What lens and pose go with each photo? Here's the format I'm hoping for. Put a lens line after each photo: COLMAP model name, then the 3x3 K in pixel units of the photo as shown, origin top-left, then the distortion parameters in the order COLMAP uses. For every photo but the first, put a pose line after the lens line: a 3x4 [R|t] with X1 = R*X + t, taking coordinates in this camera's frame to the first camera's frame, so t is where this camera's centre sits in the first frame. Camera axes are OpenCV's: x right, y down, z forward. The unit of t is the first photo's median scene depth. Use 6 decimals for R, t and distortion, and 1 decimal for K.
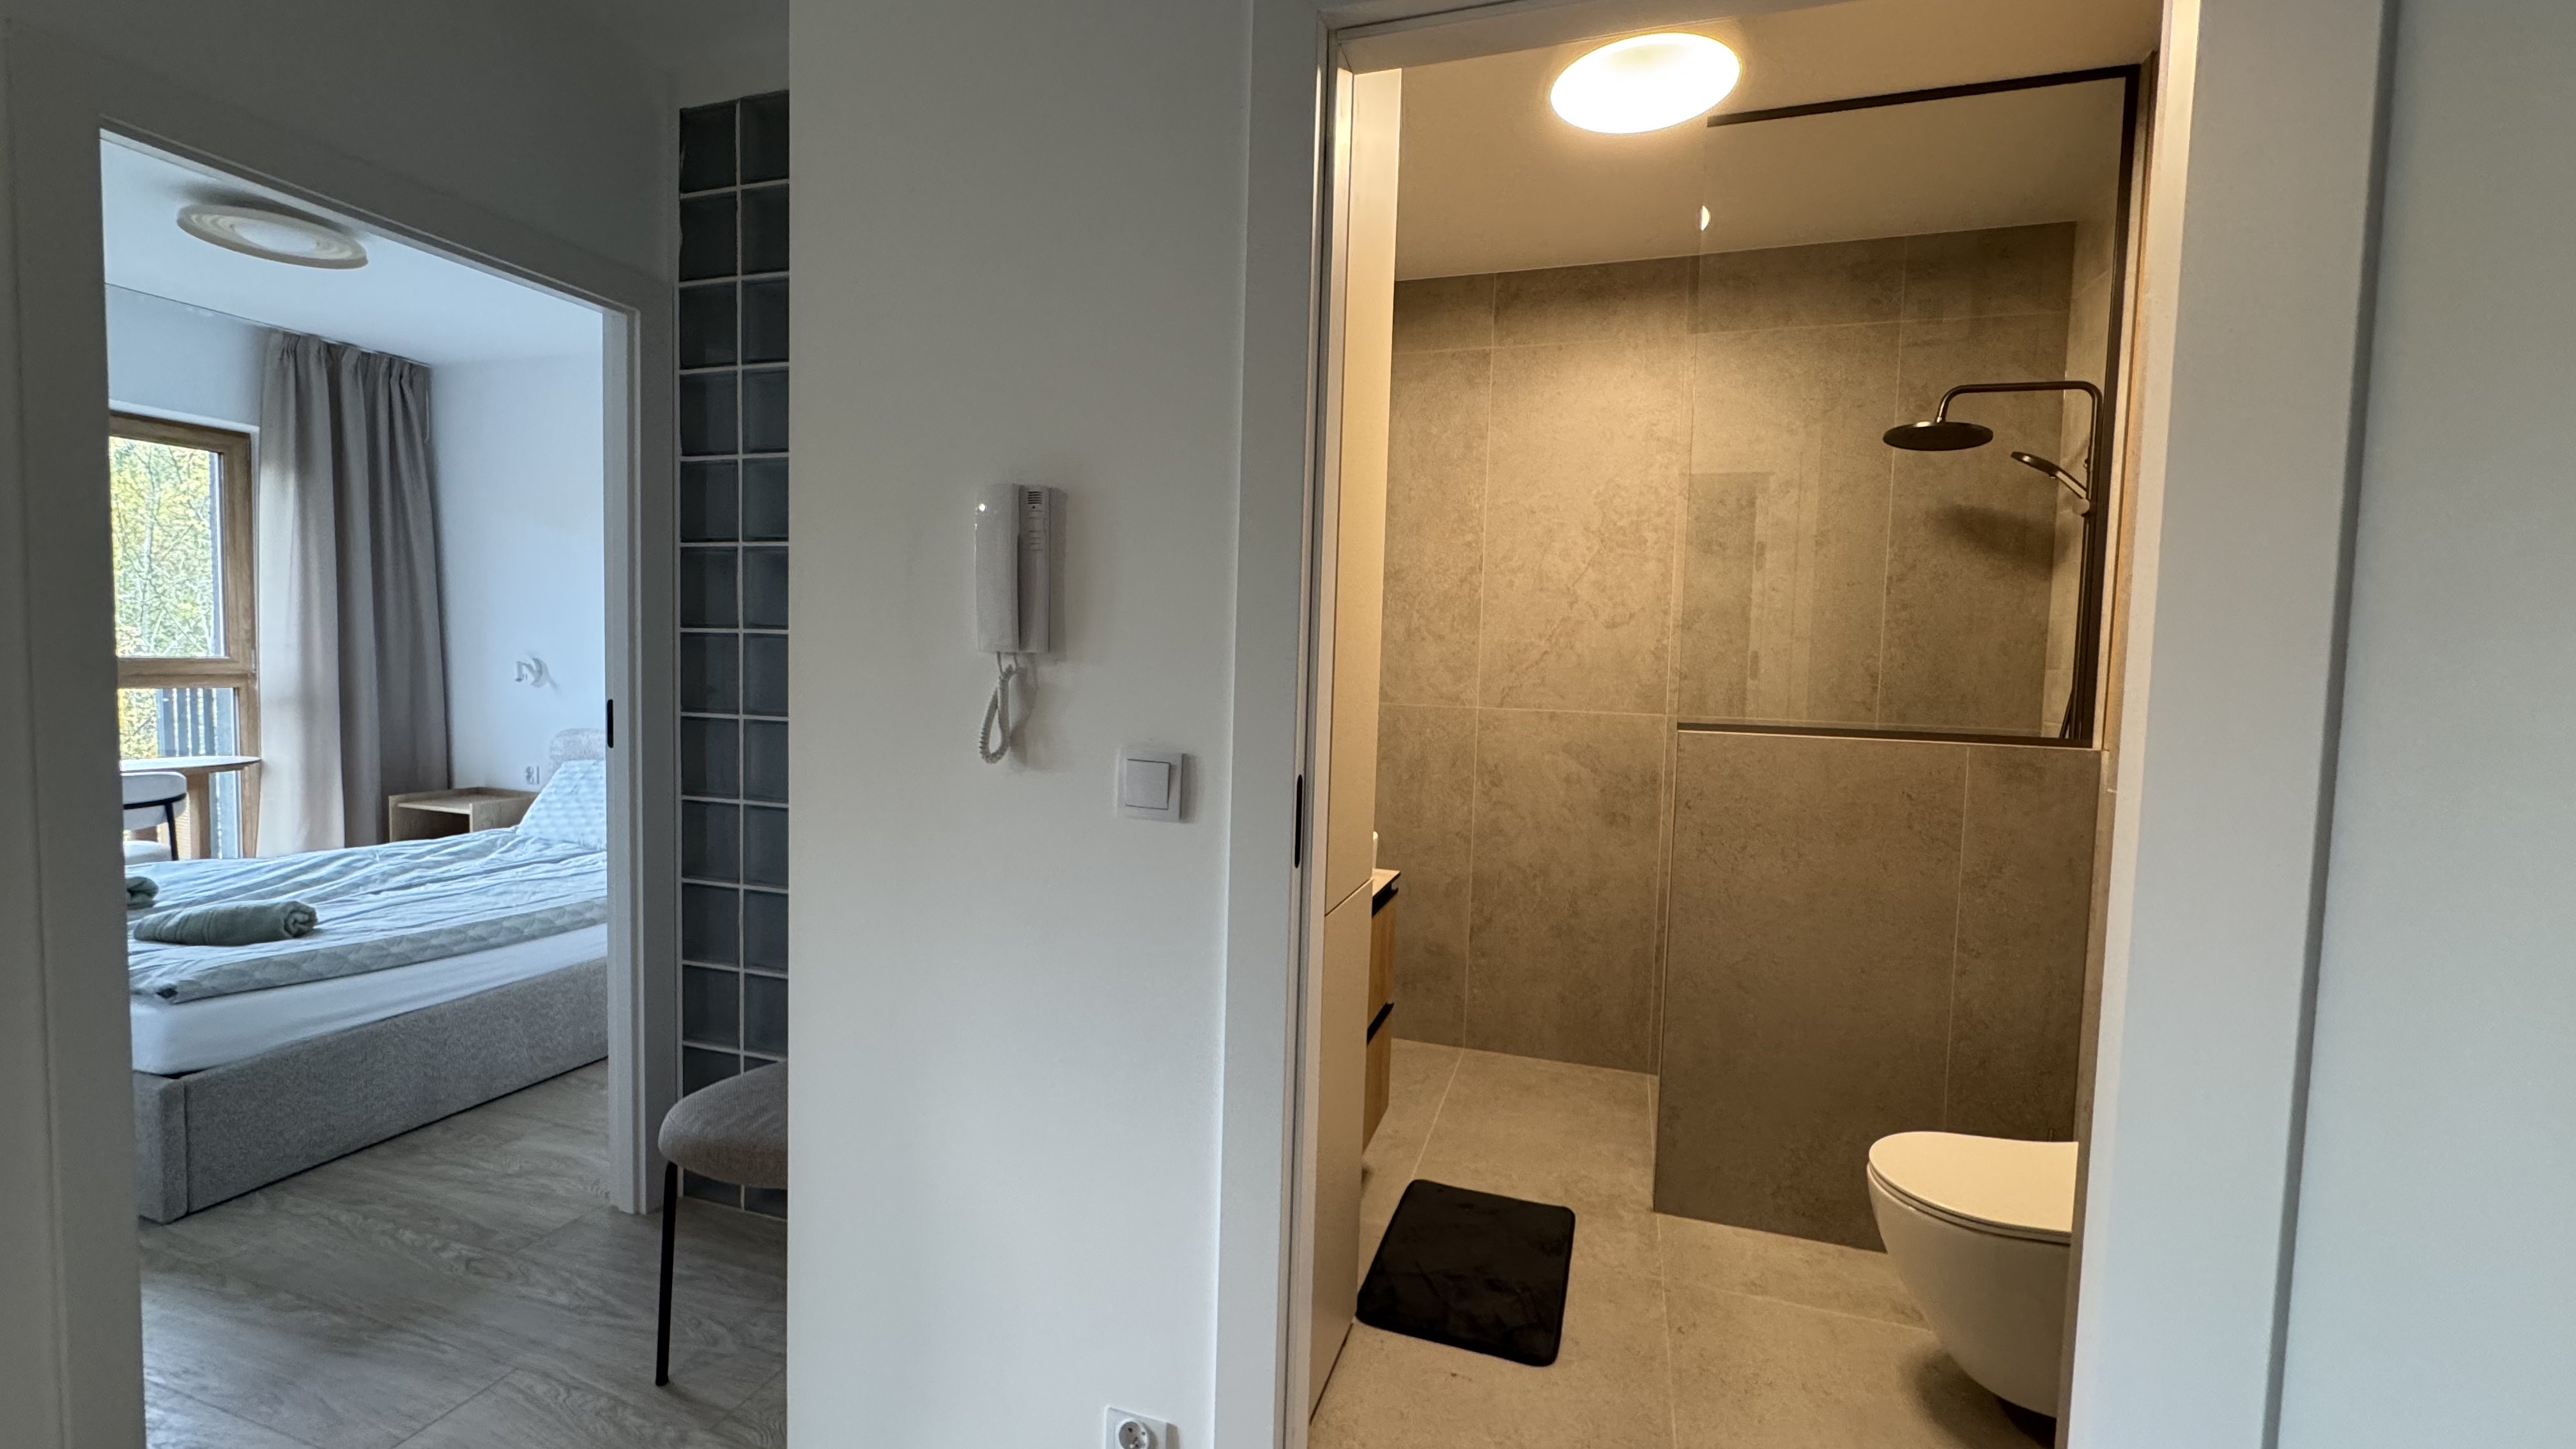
lens RADIAL K [[1031.5, 0, 1286.3], [0, 1031.5, 719.1], [0, 0, 1]] dist [-0.003698, 0.000785]
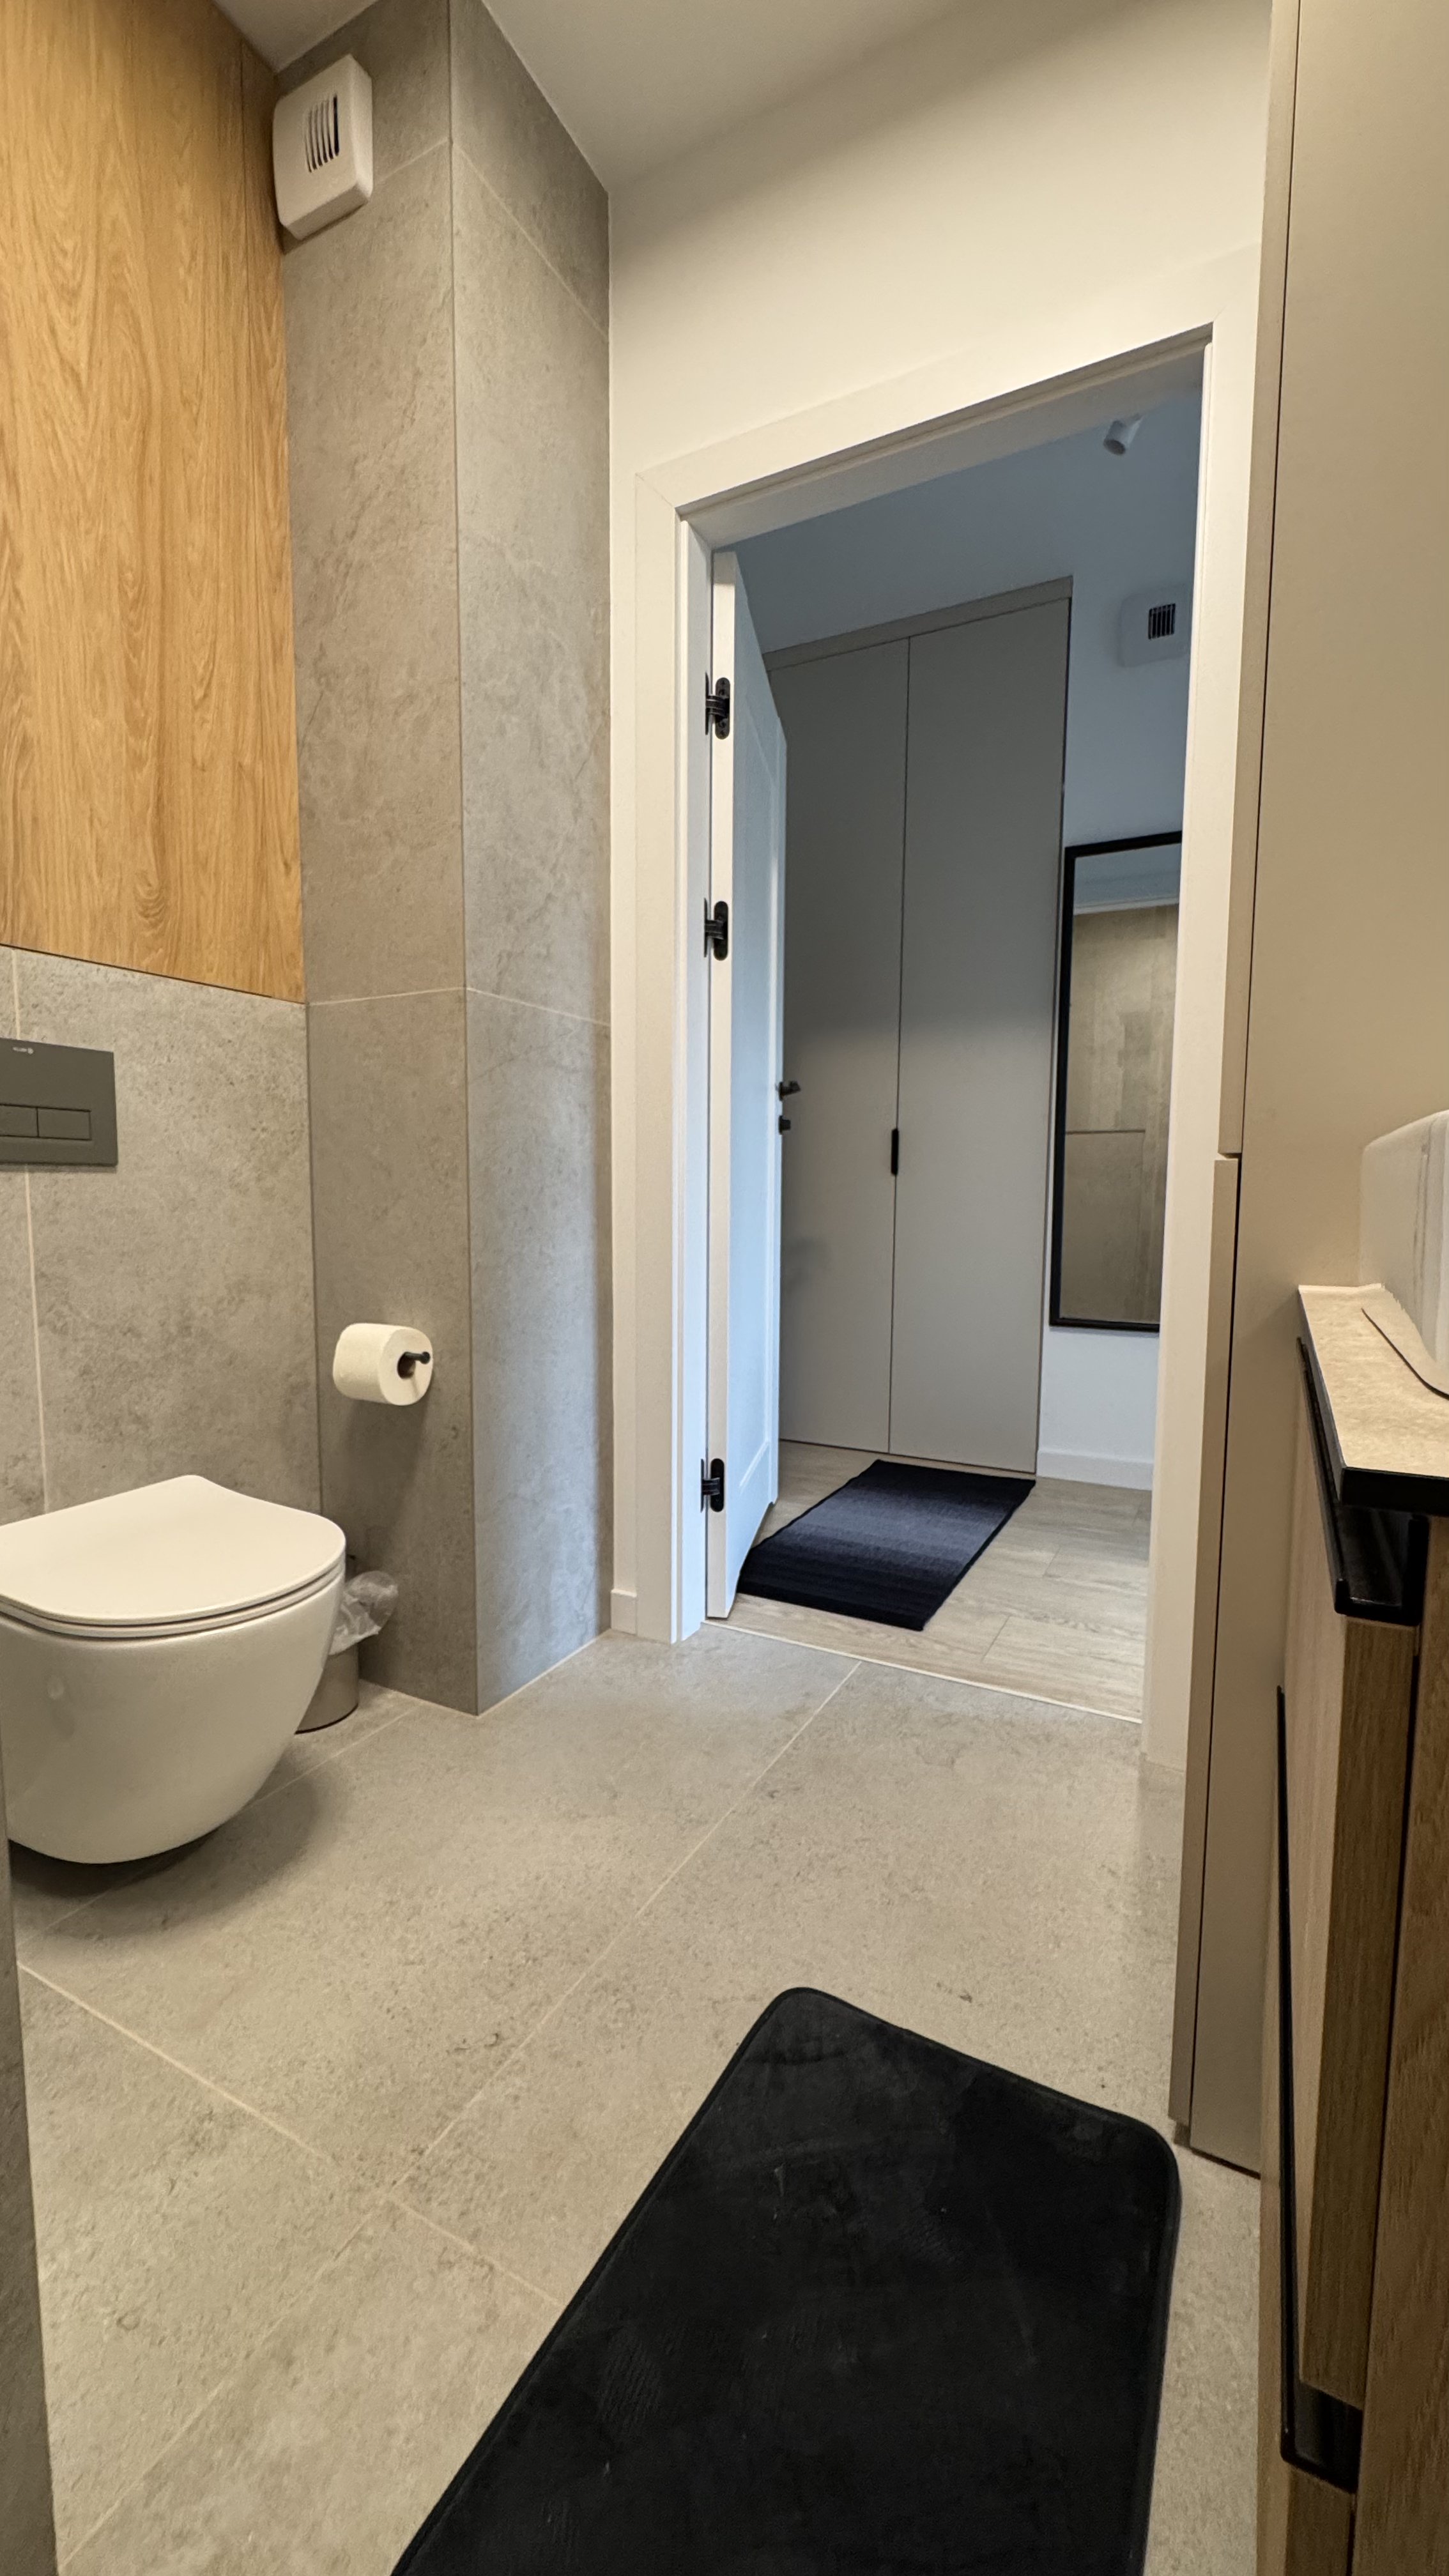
lens RADIAL K [[1031.5, 0, 729.2], [0, 1031.5, 1286.8], [0, 0, 1]] dist [-0.003698, 0.000785]
pose [[-0.984170, -0.052720, 0.169206, 0.122587], [-0.026259, 0.987571, 0.154964, 0.086107], [-0.175273, 0.148068, -0.973322, 0.860643]]
